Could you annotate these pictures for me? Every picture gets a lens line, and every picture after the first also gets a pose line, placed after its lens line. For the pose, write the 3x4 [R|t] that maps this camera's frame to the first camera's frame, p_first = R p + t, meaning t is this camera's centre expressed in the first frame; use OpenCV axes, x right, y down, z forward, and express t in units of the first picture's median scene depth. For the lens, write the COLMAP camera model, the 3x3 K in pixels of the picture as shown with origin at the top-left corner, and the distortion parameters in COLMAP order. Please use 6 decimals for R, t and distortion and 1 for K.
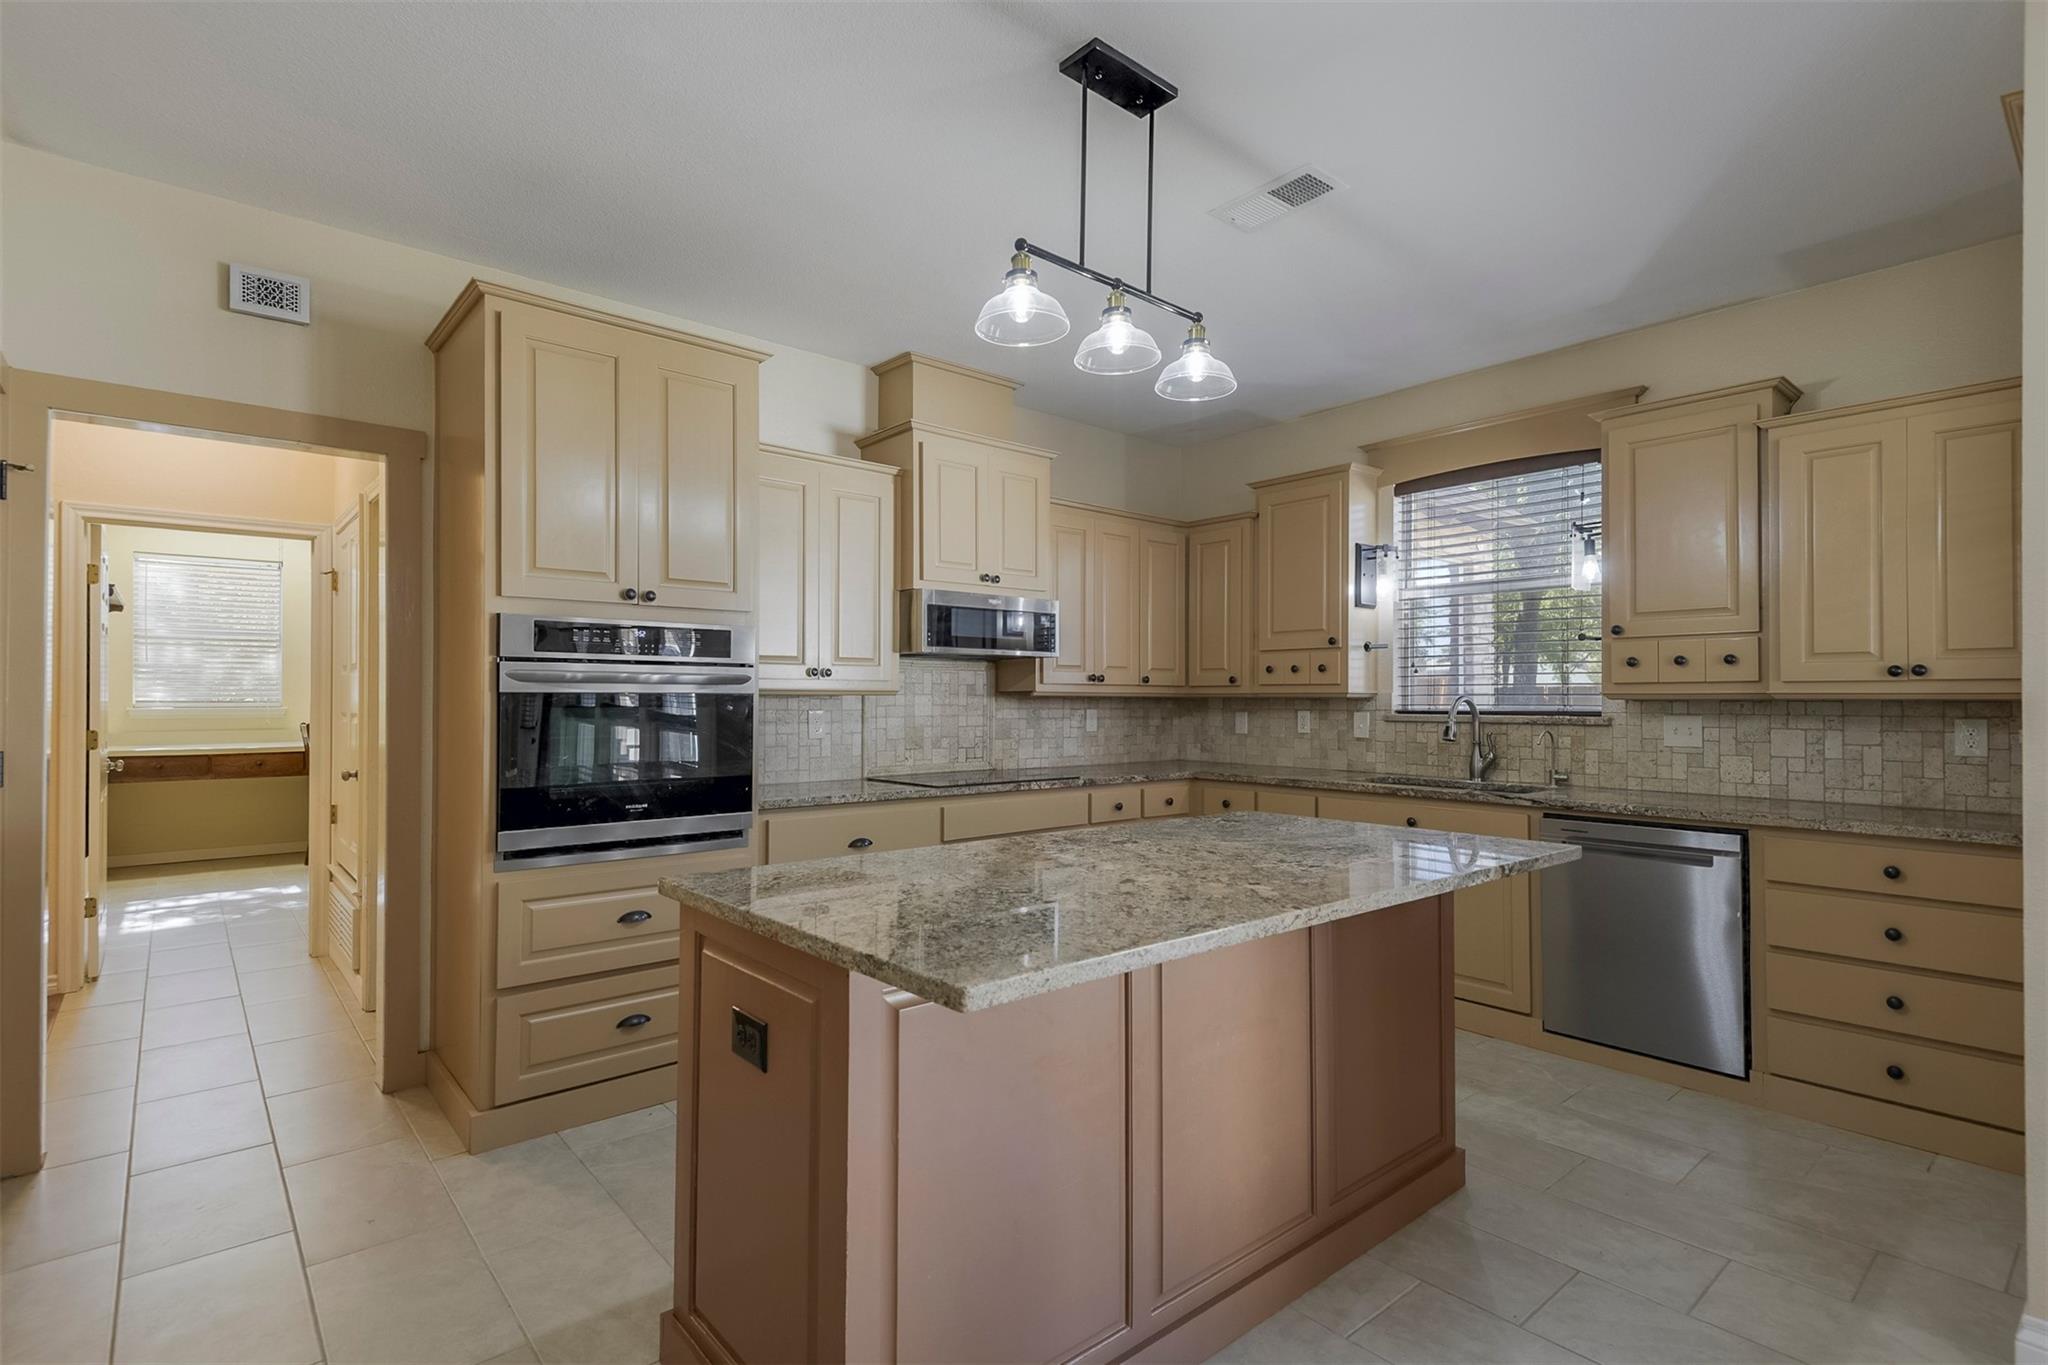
lens RADIAL K [[974.0, 0, 1027.1], [0, 974.0, 699.6], [0, 0, 1]] dist [-0.000585, -0.000387]
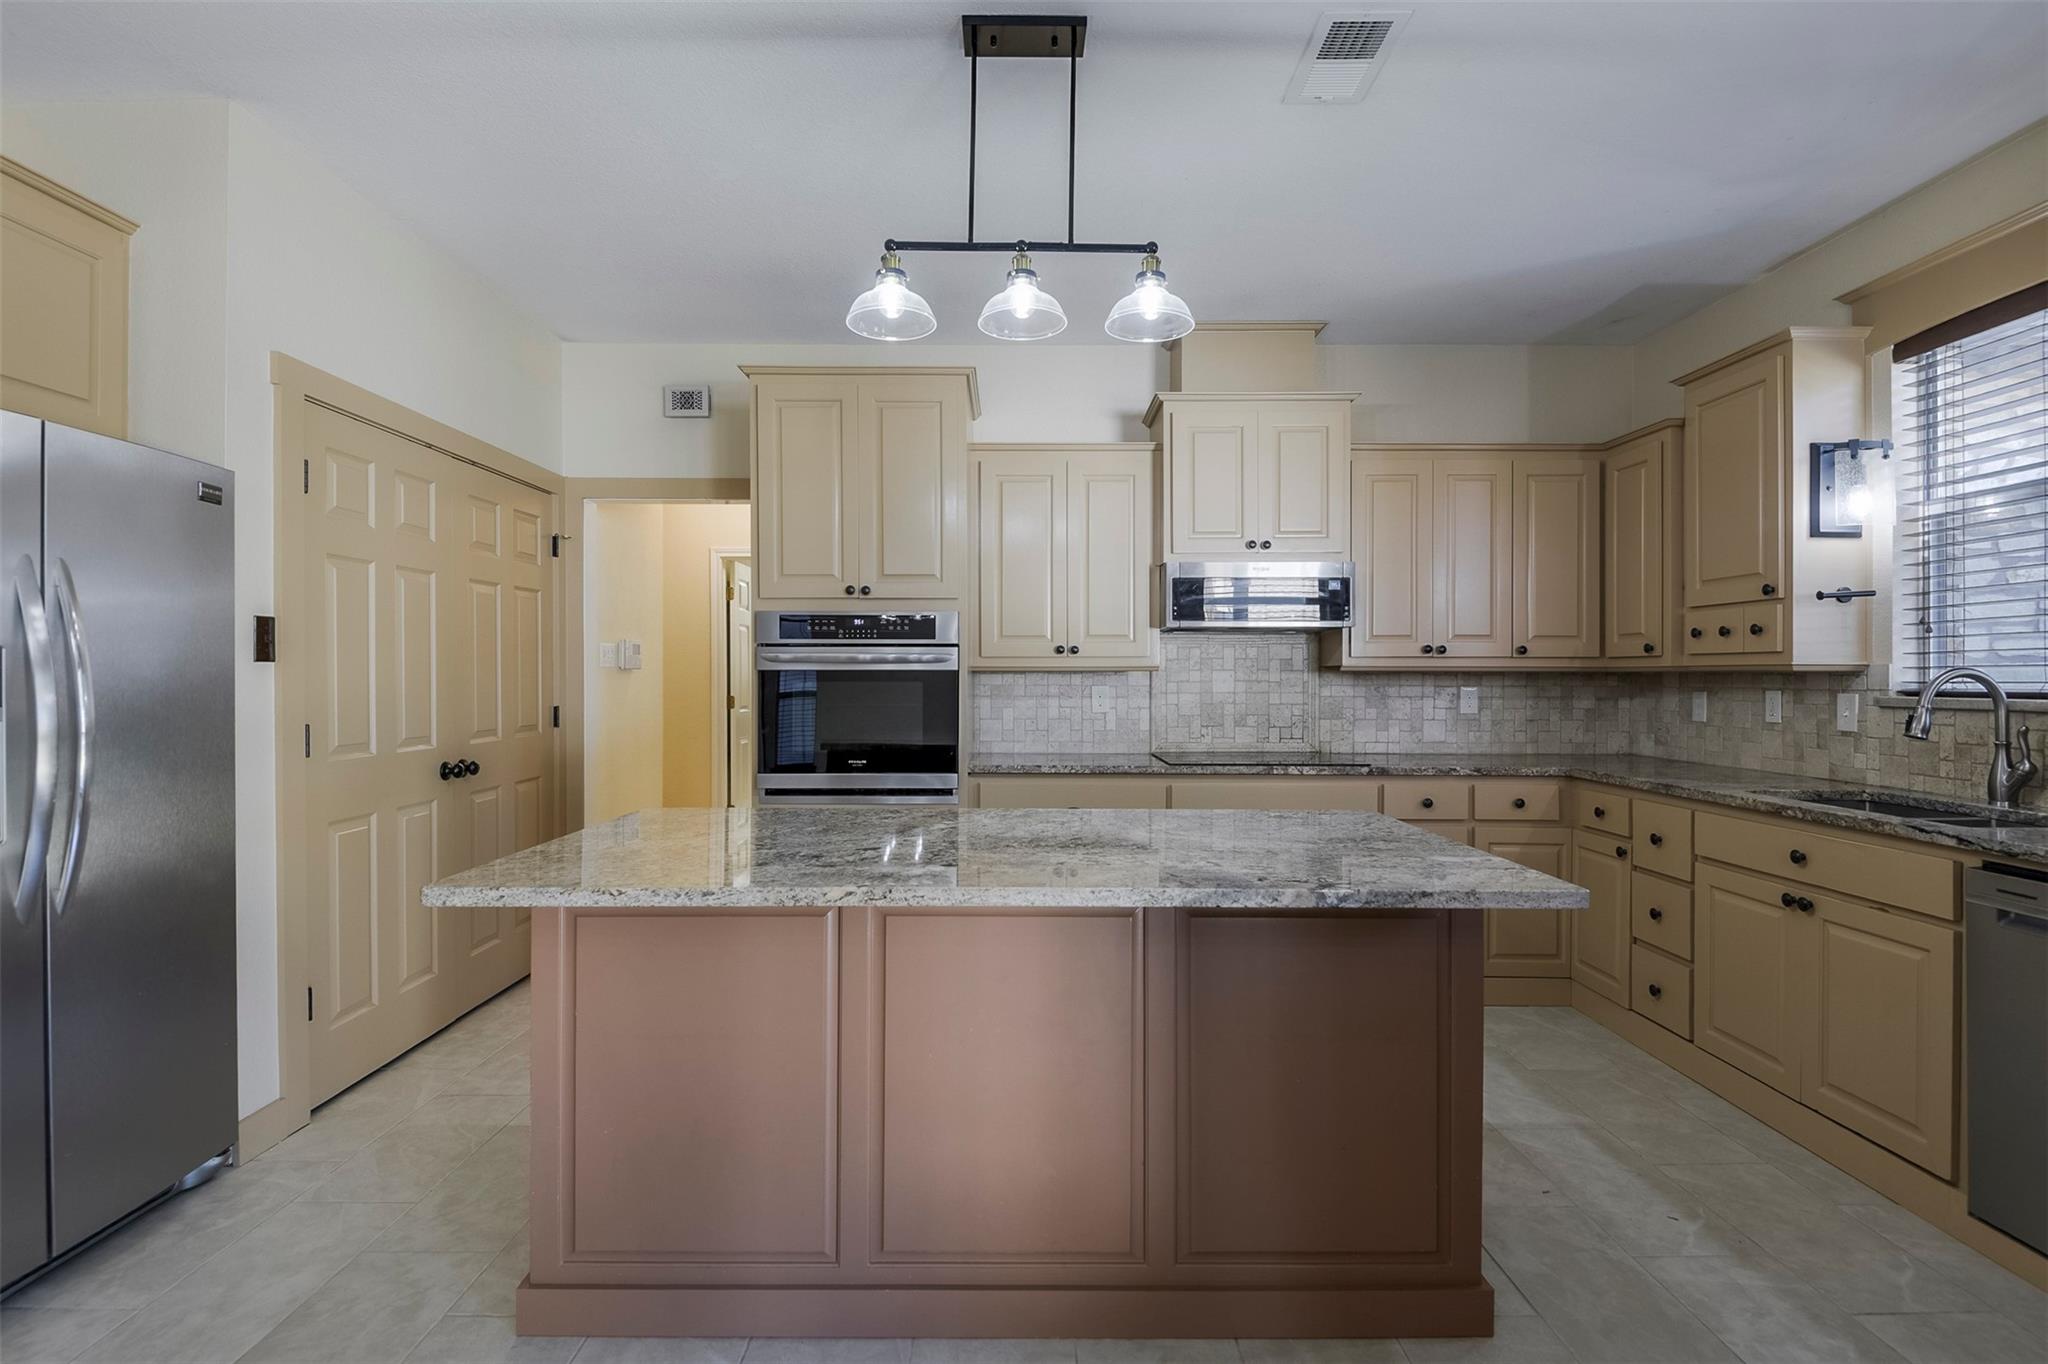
lens RADIAL K [[1017.8, 0, 1024.0], [0, 1017.8, 682.0], [0, 0, 1]] dist [-0.018356, -0.001001]
pose [[0.751628, 0.002376, -0.659583, 0.388693], [0.000762, 0.999990, 0.004471, 0.001832], [0.659587, -0.003862, 0.751618, 0.111722]]
